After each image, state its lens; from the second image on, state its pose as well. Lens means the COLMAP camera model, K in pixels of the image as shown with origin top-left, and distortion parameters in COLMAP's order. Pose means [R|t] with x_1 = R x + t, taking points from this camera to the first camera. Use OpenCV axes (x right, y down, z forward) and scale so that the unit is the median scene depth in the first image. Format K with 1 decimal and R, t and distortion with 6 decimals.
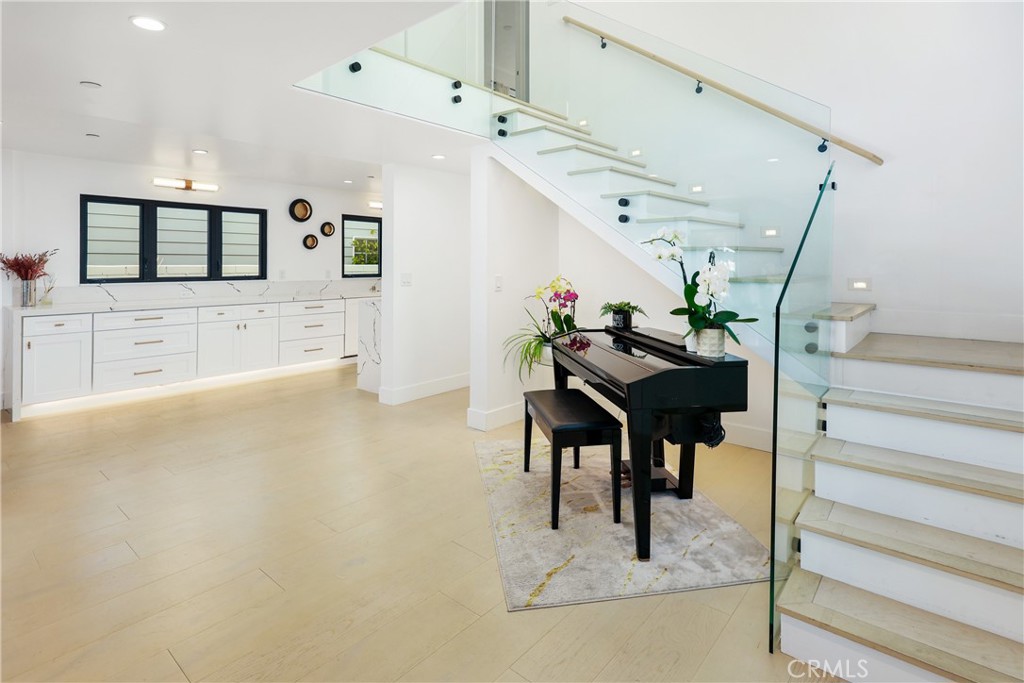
lens RADIAL K [[509.9, 0, 521.6], [0, 509.9, 261.2], [0, 0, 1]] dist [0.000181, 0.000050]
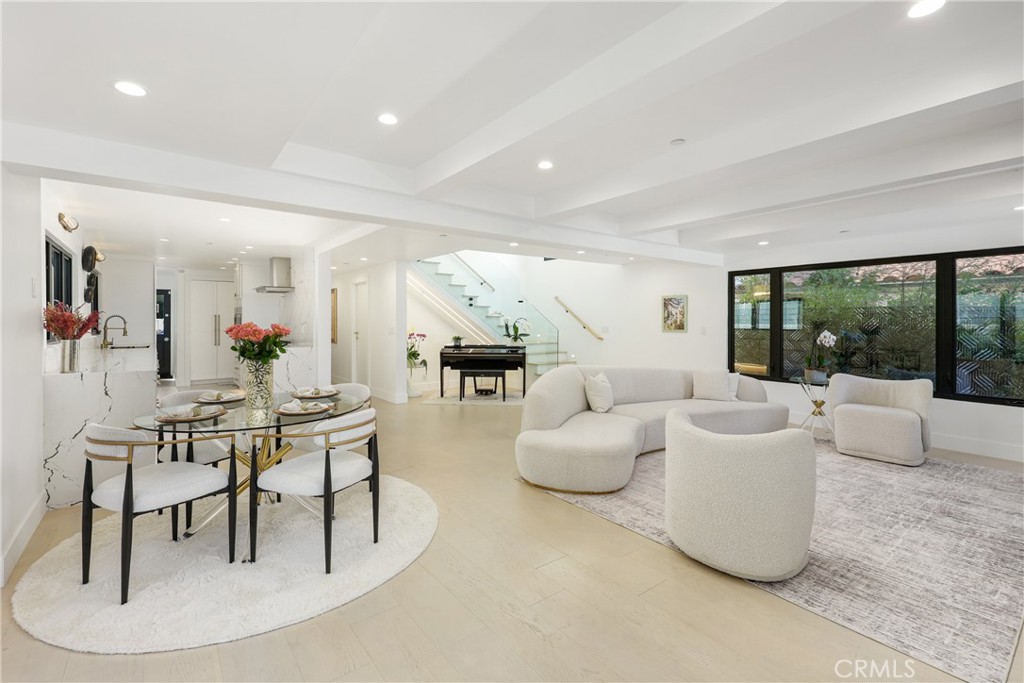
lens RADIAL K [[454.9, 0, 501.2], [0, 454.9, 318.7], [0, 0, 1]] dist [-0.001086, 0.000853]
pose [[0.223690, 0.006701, 0.974637, -1.221459], [-0.006946, 0.999962, -0.005281, 0.003089], [-0.974636, -0.005588, 0.223728, 0.159113]]
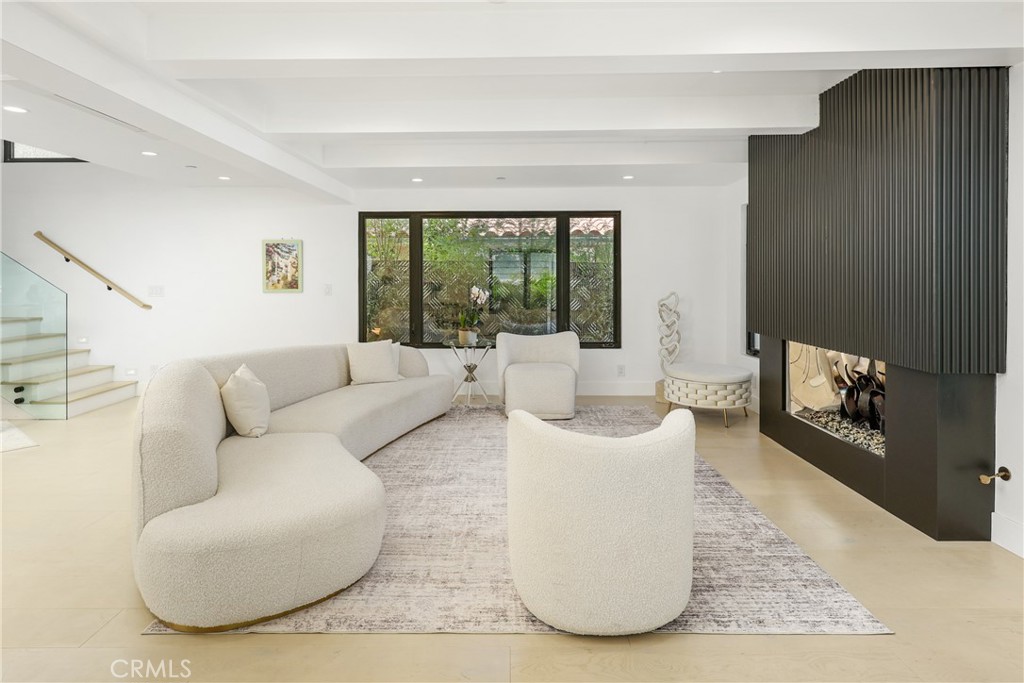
lens RADIAL K [[561.2, 0, 508.7], [0, 561.2, 286.2], [0, 0, 1]] dist [-0.000521, 0.002405]
pose [[-0.644477, -0.008461, 0.764577, -0.994781], [-0.000022, 0.999939, 0.011047, 0.006295], [-0.764623, 0.007103, -0.644438, 0.335519]]
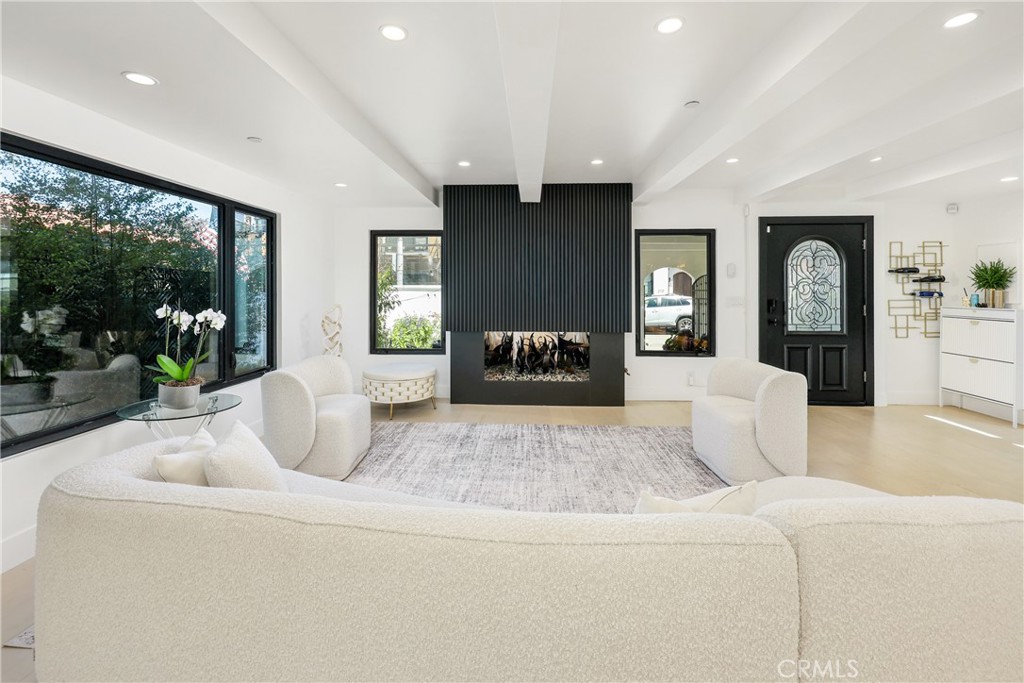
lens RADIAL K [[430.3, 0, 512.4], [0, 430.3, 288.5], [0, 0, 1]] dist [-0.002746, 0.000587]
pose [[-0.795895, -0.004028, -0.605421, -0.180950], [0.001283, 0.999964, -0.008340, 0.005751], [0.605433, -0.007415, -0.795862, 0.285523]]
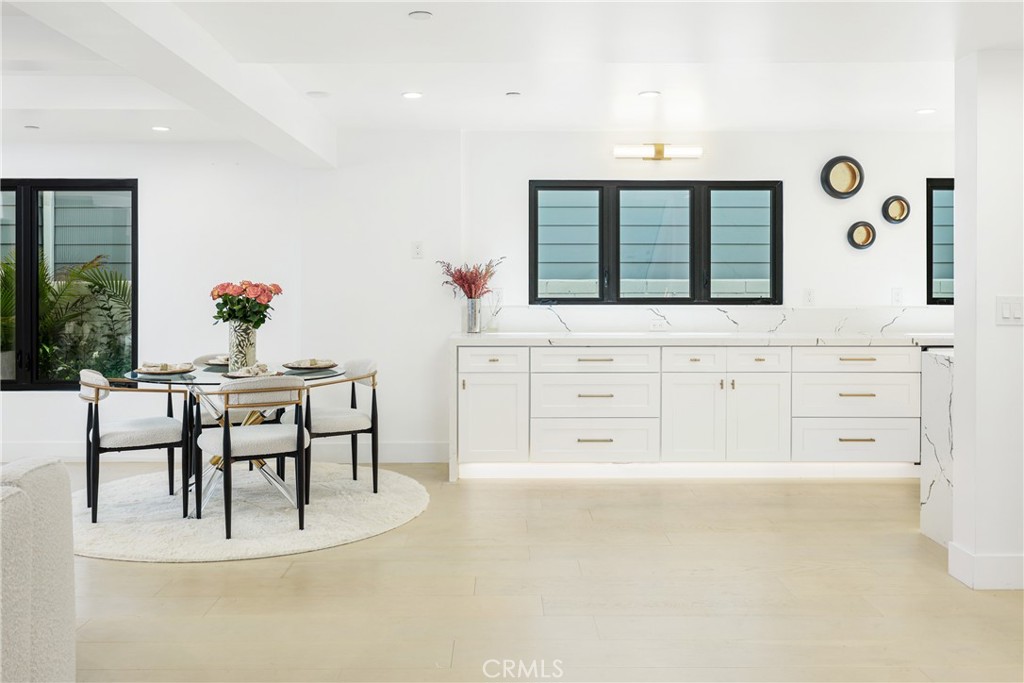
lens RADIAL K [[896.4, 0, 512.5], [0, 896.4, 279.0], [0, 0, 1]] dist [0.001564, -0.028141]
pose [[0.649998, 0.000868, -0.759936, 0.069639], [0.004294, 0.999979, 0.004815, 0.001679], [0.759924, -0.006393, 0.649981, 0.142736]]
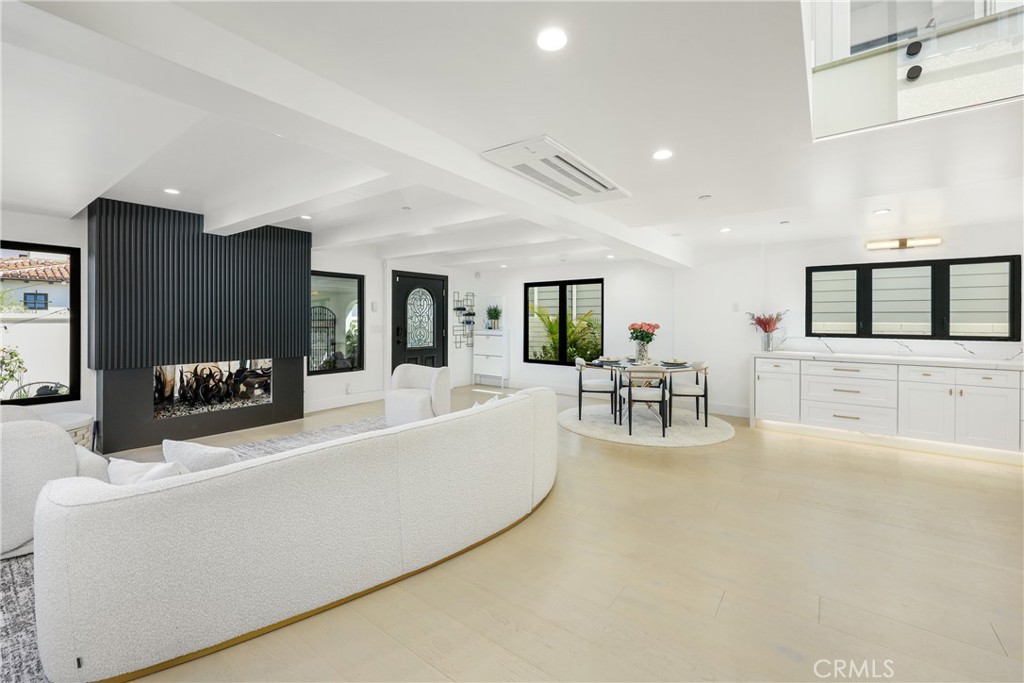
lens RADIAL K [[430.3, 0, 510.6], [0, 430.3, 317.9], [0, 0, 1]] dist [-0.002746, 0.000587]
pose [[0.047927, -0.002506, -0.998848, 0.159713], [0.001793, 0.999995, -0.002423, -0.001336], [0.998849, -0.001674, 0.047932, 0.181870]]
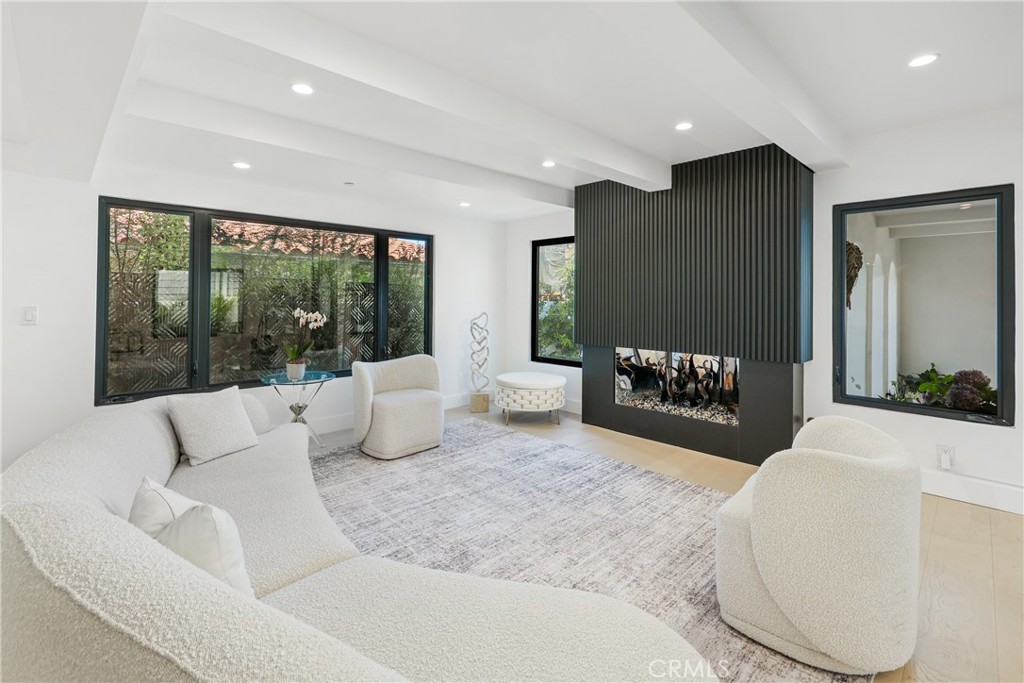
lens RADIAL K [[461.5, 0, 512.9], [0, 461.5, 296.9], [0, 0, 1]] dist [0.000881, 0.000131]
pose [[-0.994880, -0.003443, 0.101000, -0.561493], [-0.004272, 0.999959, -0.007998, 0.004685], [-0.100968, -0.008389, -0.994854, 0.384518]]
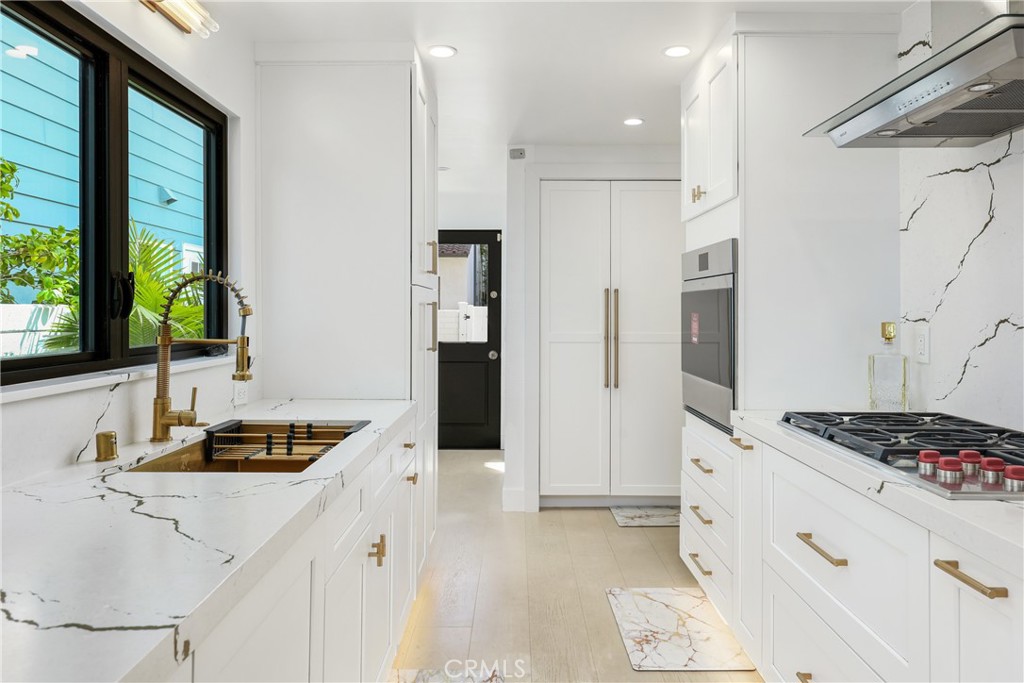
lens RADIAL K [[713.0, 0, 502.9], [0, 713.0, 301.1], [0, 0, 1]] dist [0.009182, -0.001033]
pose [[0.777588, 0.014337, 0.628611, -0.441451], [-0.010472, 0.999897, -0.009851, 0.010680], [-0.628687, 0.001077, 0.777657, 0.986259]]
